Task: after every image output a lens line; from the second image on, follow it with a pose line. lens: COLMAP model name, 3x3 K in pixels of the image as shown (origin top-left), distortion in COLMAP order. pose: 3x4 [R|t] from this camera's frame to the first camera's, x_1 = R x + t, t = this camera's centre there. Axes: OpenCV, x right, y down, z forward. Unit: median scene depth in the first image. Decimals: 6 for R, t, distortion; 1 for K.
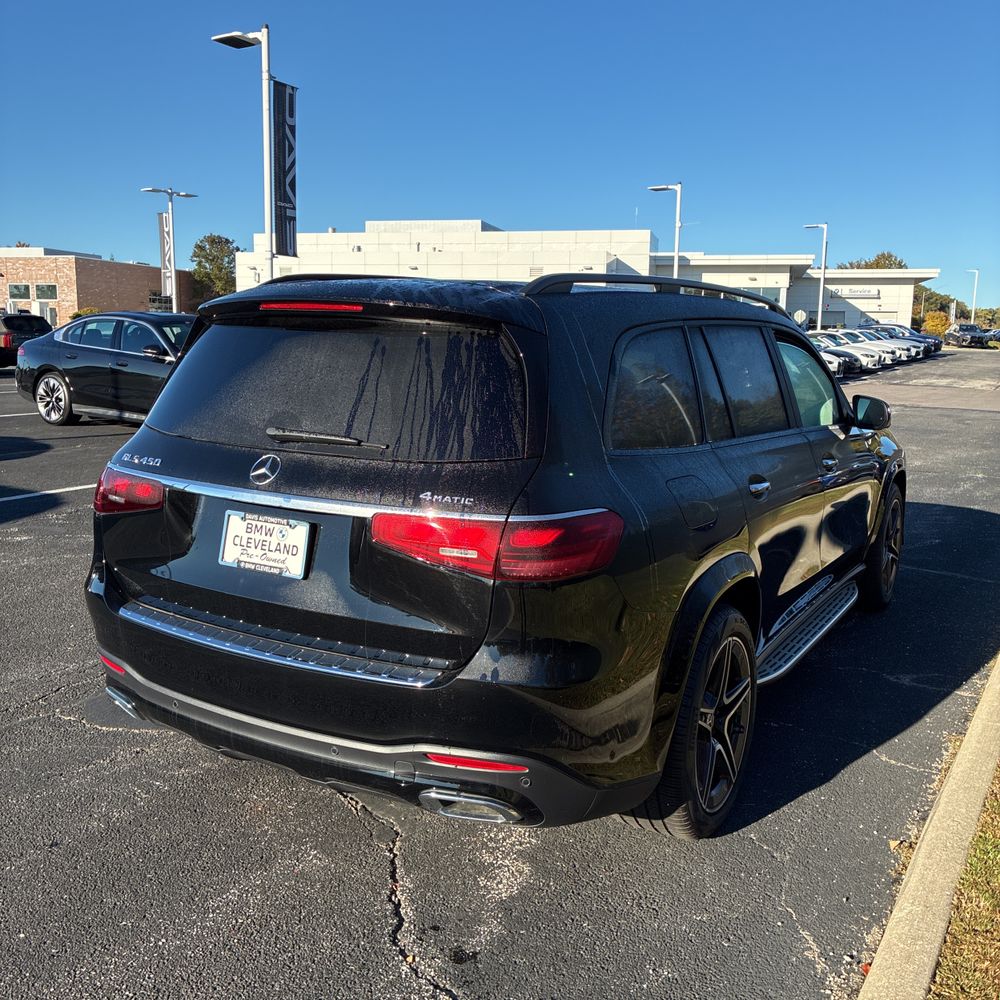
lens RADIAL K [[1042.2, 0, 496.4], [0, 1042.2, 414.3], [0, 0, 1]] dist [0.046314, -0.041641]
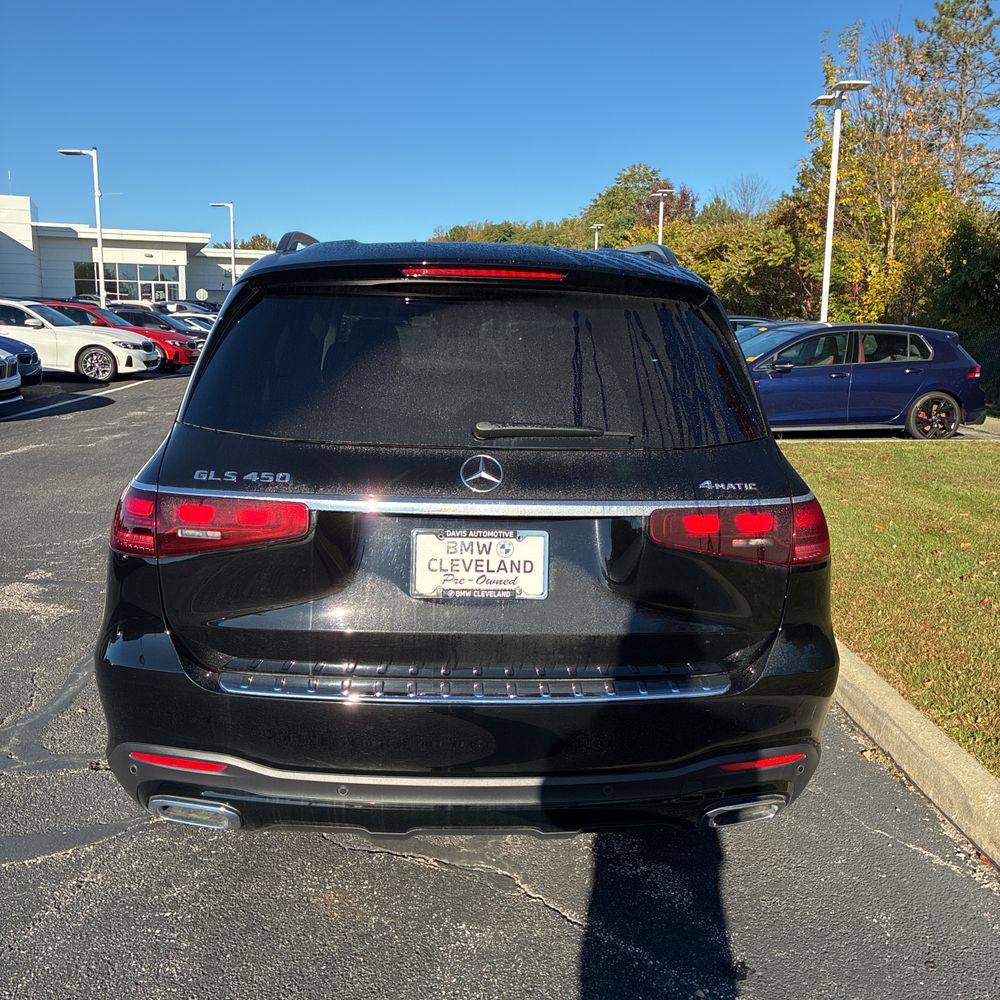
lens RADIAL K [[1042.2, 0, 496.4], [0, 1042.2, 414.3], [0, 0, 1]] dist [0.046314, -0.041641]
pose [[0.827682, -0.053476, 0.558643, -0.655556], [0.042371, 0.998563, 0.032811, -0.018728], [-0.559595, -0.003487, 0.828759, 0.316704]]
